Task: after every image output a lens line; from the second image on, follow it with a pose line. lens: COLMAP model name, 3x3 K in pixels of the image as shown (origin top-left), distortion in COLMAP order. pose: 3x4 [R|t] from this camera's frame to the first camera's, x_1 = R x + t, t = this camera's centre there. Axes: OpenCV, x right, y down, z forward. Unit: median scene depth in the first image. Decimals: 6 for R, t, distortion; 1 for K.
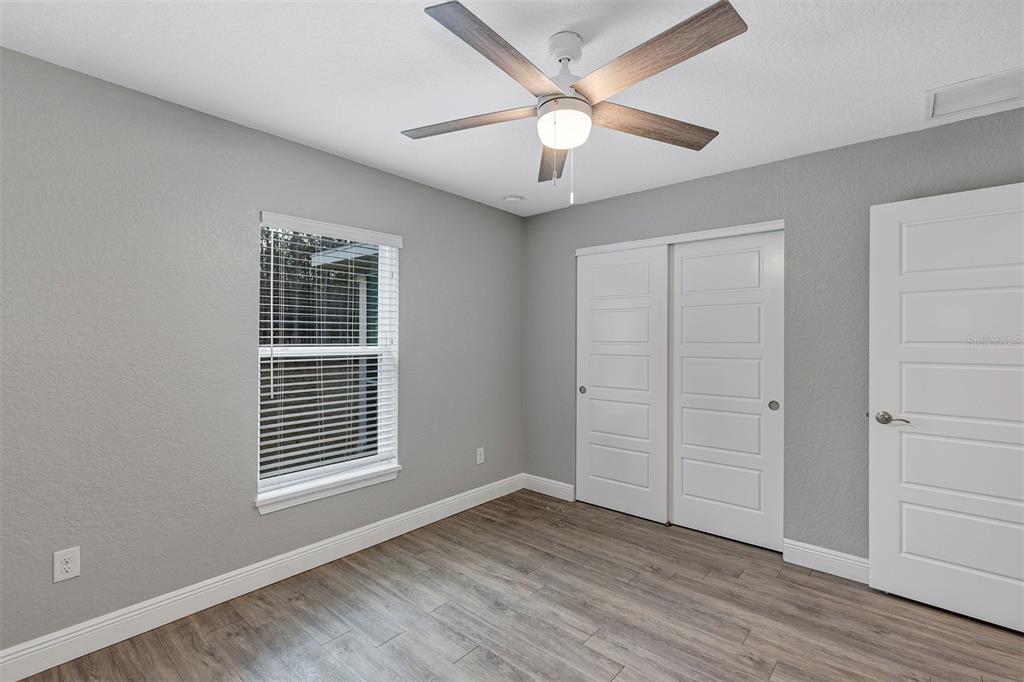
lens RADIAL K [[465.5, 0, 505.2], [0, 465.5, 340.0], [0, 0, 1]] dist [0.009933, -0.000414]
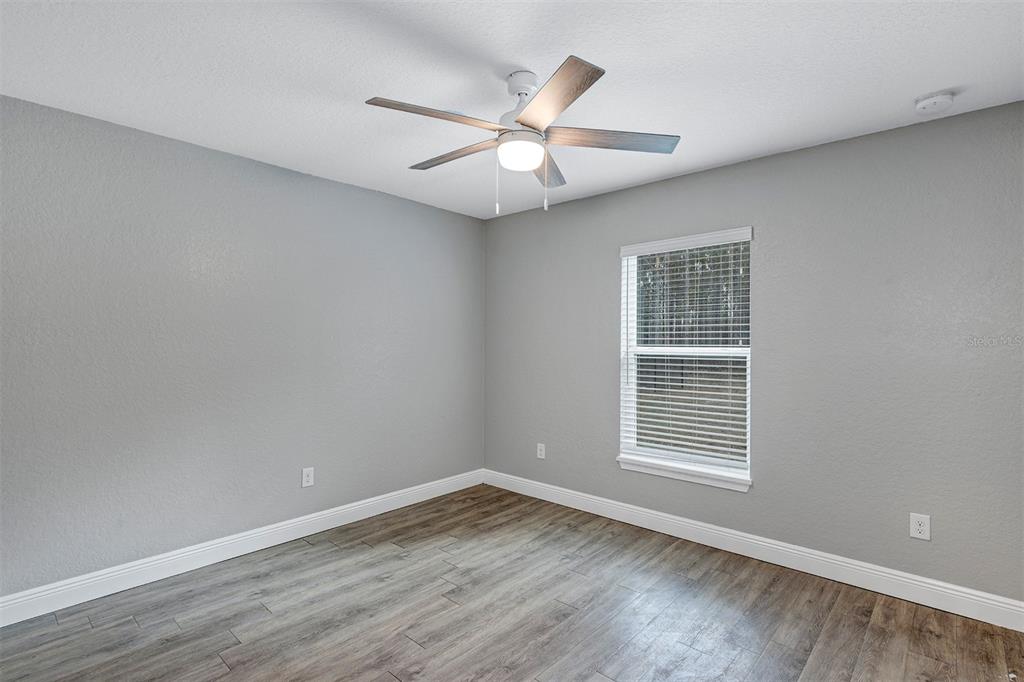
lens RADIAL K [[494.3, 0, 504.5], [0, 494.3, 342.0], [0, 0, 1]] dist [-0.000918, 0.000360]
pose [[-0.025460, -0.003872, -0.999668, 0.869600], [-0.001944, 0.999991, -0.003824, 0.008169], [0.999674, 0.001846, -0.025467, 0.642681]]
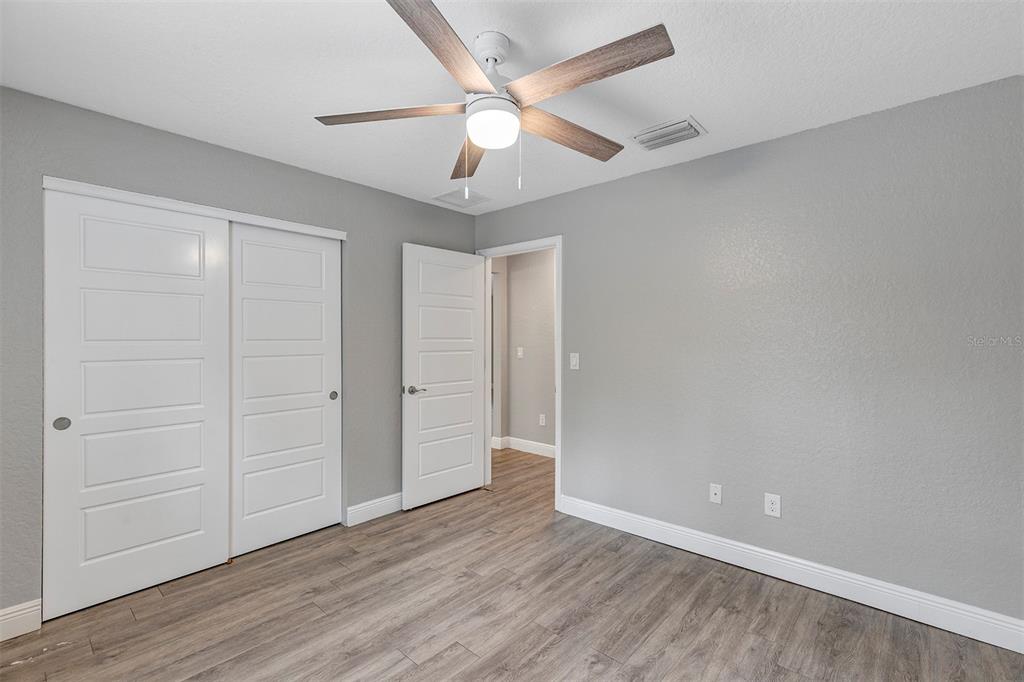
lens RADIAL K [[465.5, 0, 505.2], [0, 465.5, 340.0], [0, 0, 1]] dist [0.009933, -0.000414]
pose [[0.015185, -0.008766, 0.999846, -0.574507], [-0.001104, 0.999961, 0.008783, -0.002611], [-0.999884, -0.001237, 0.015175, 0.620015]]
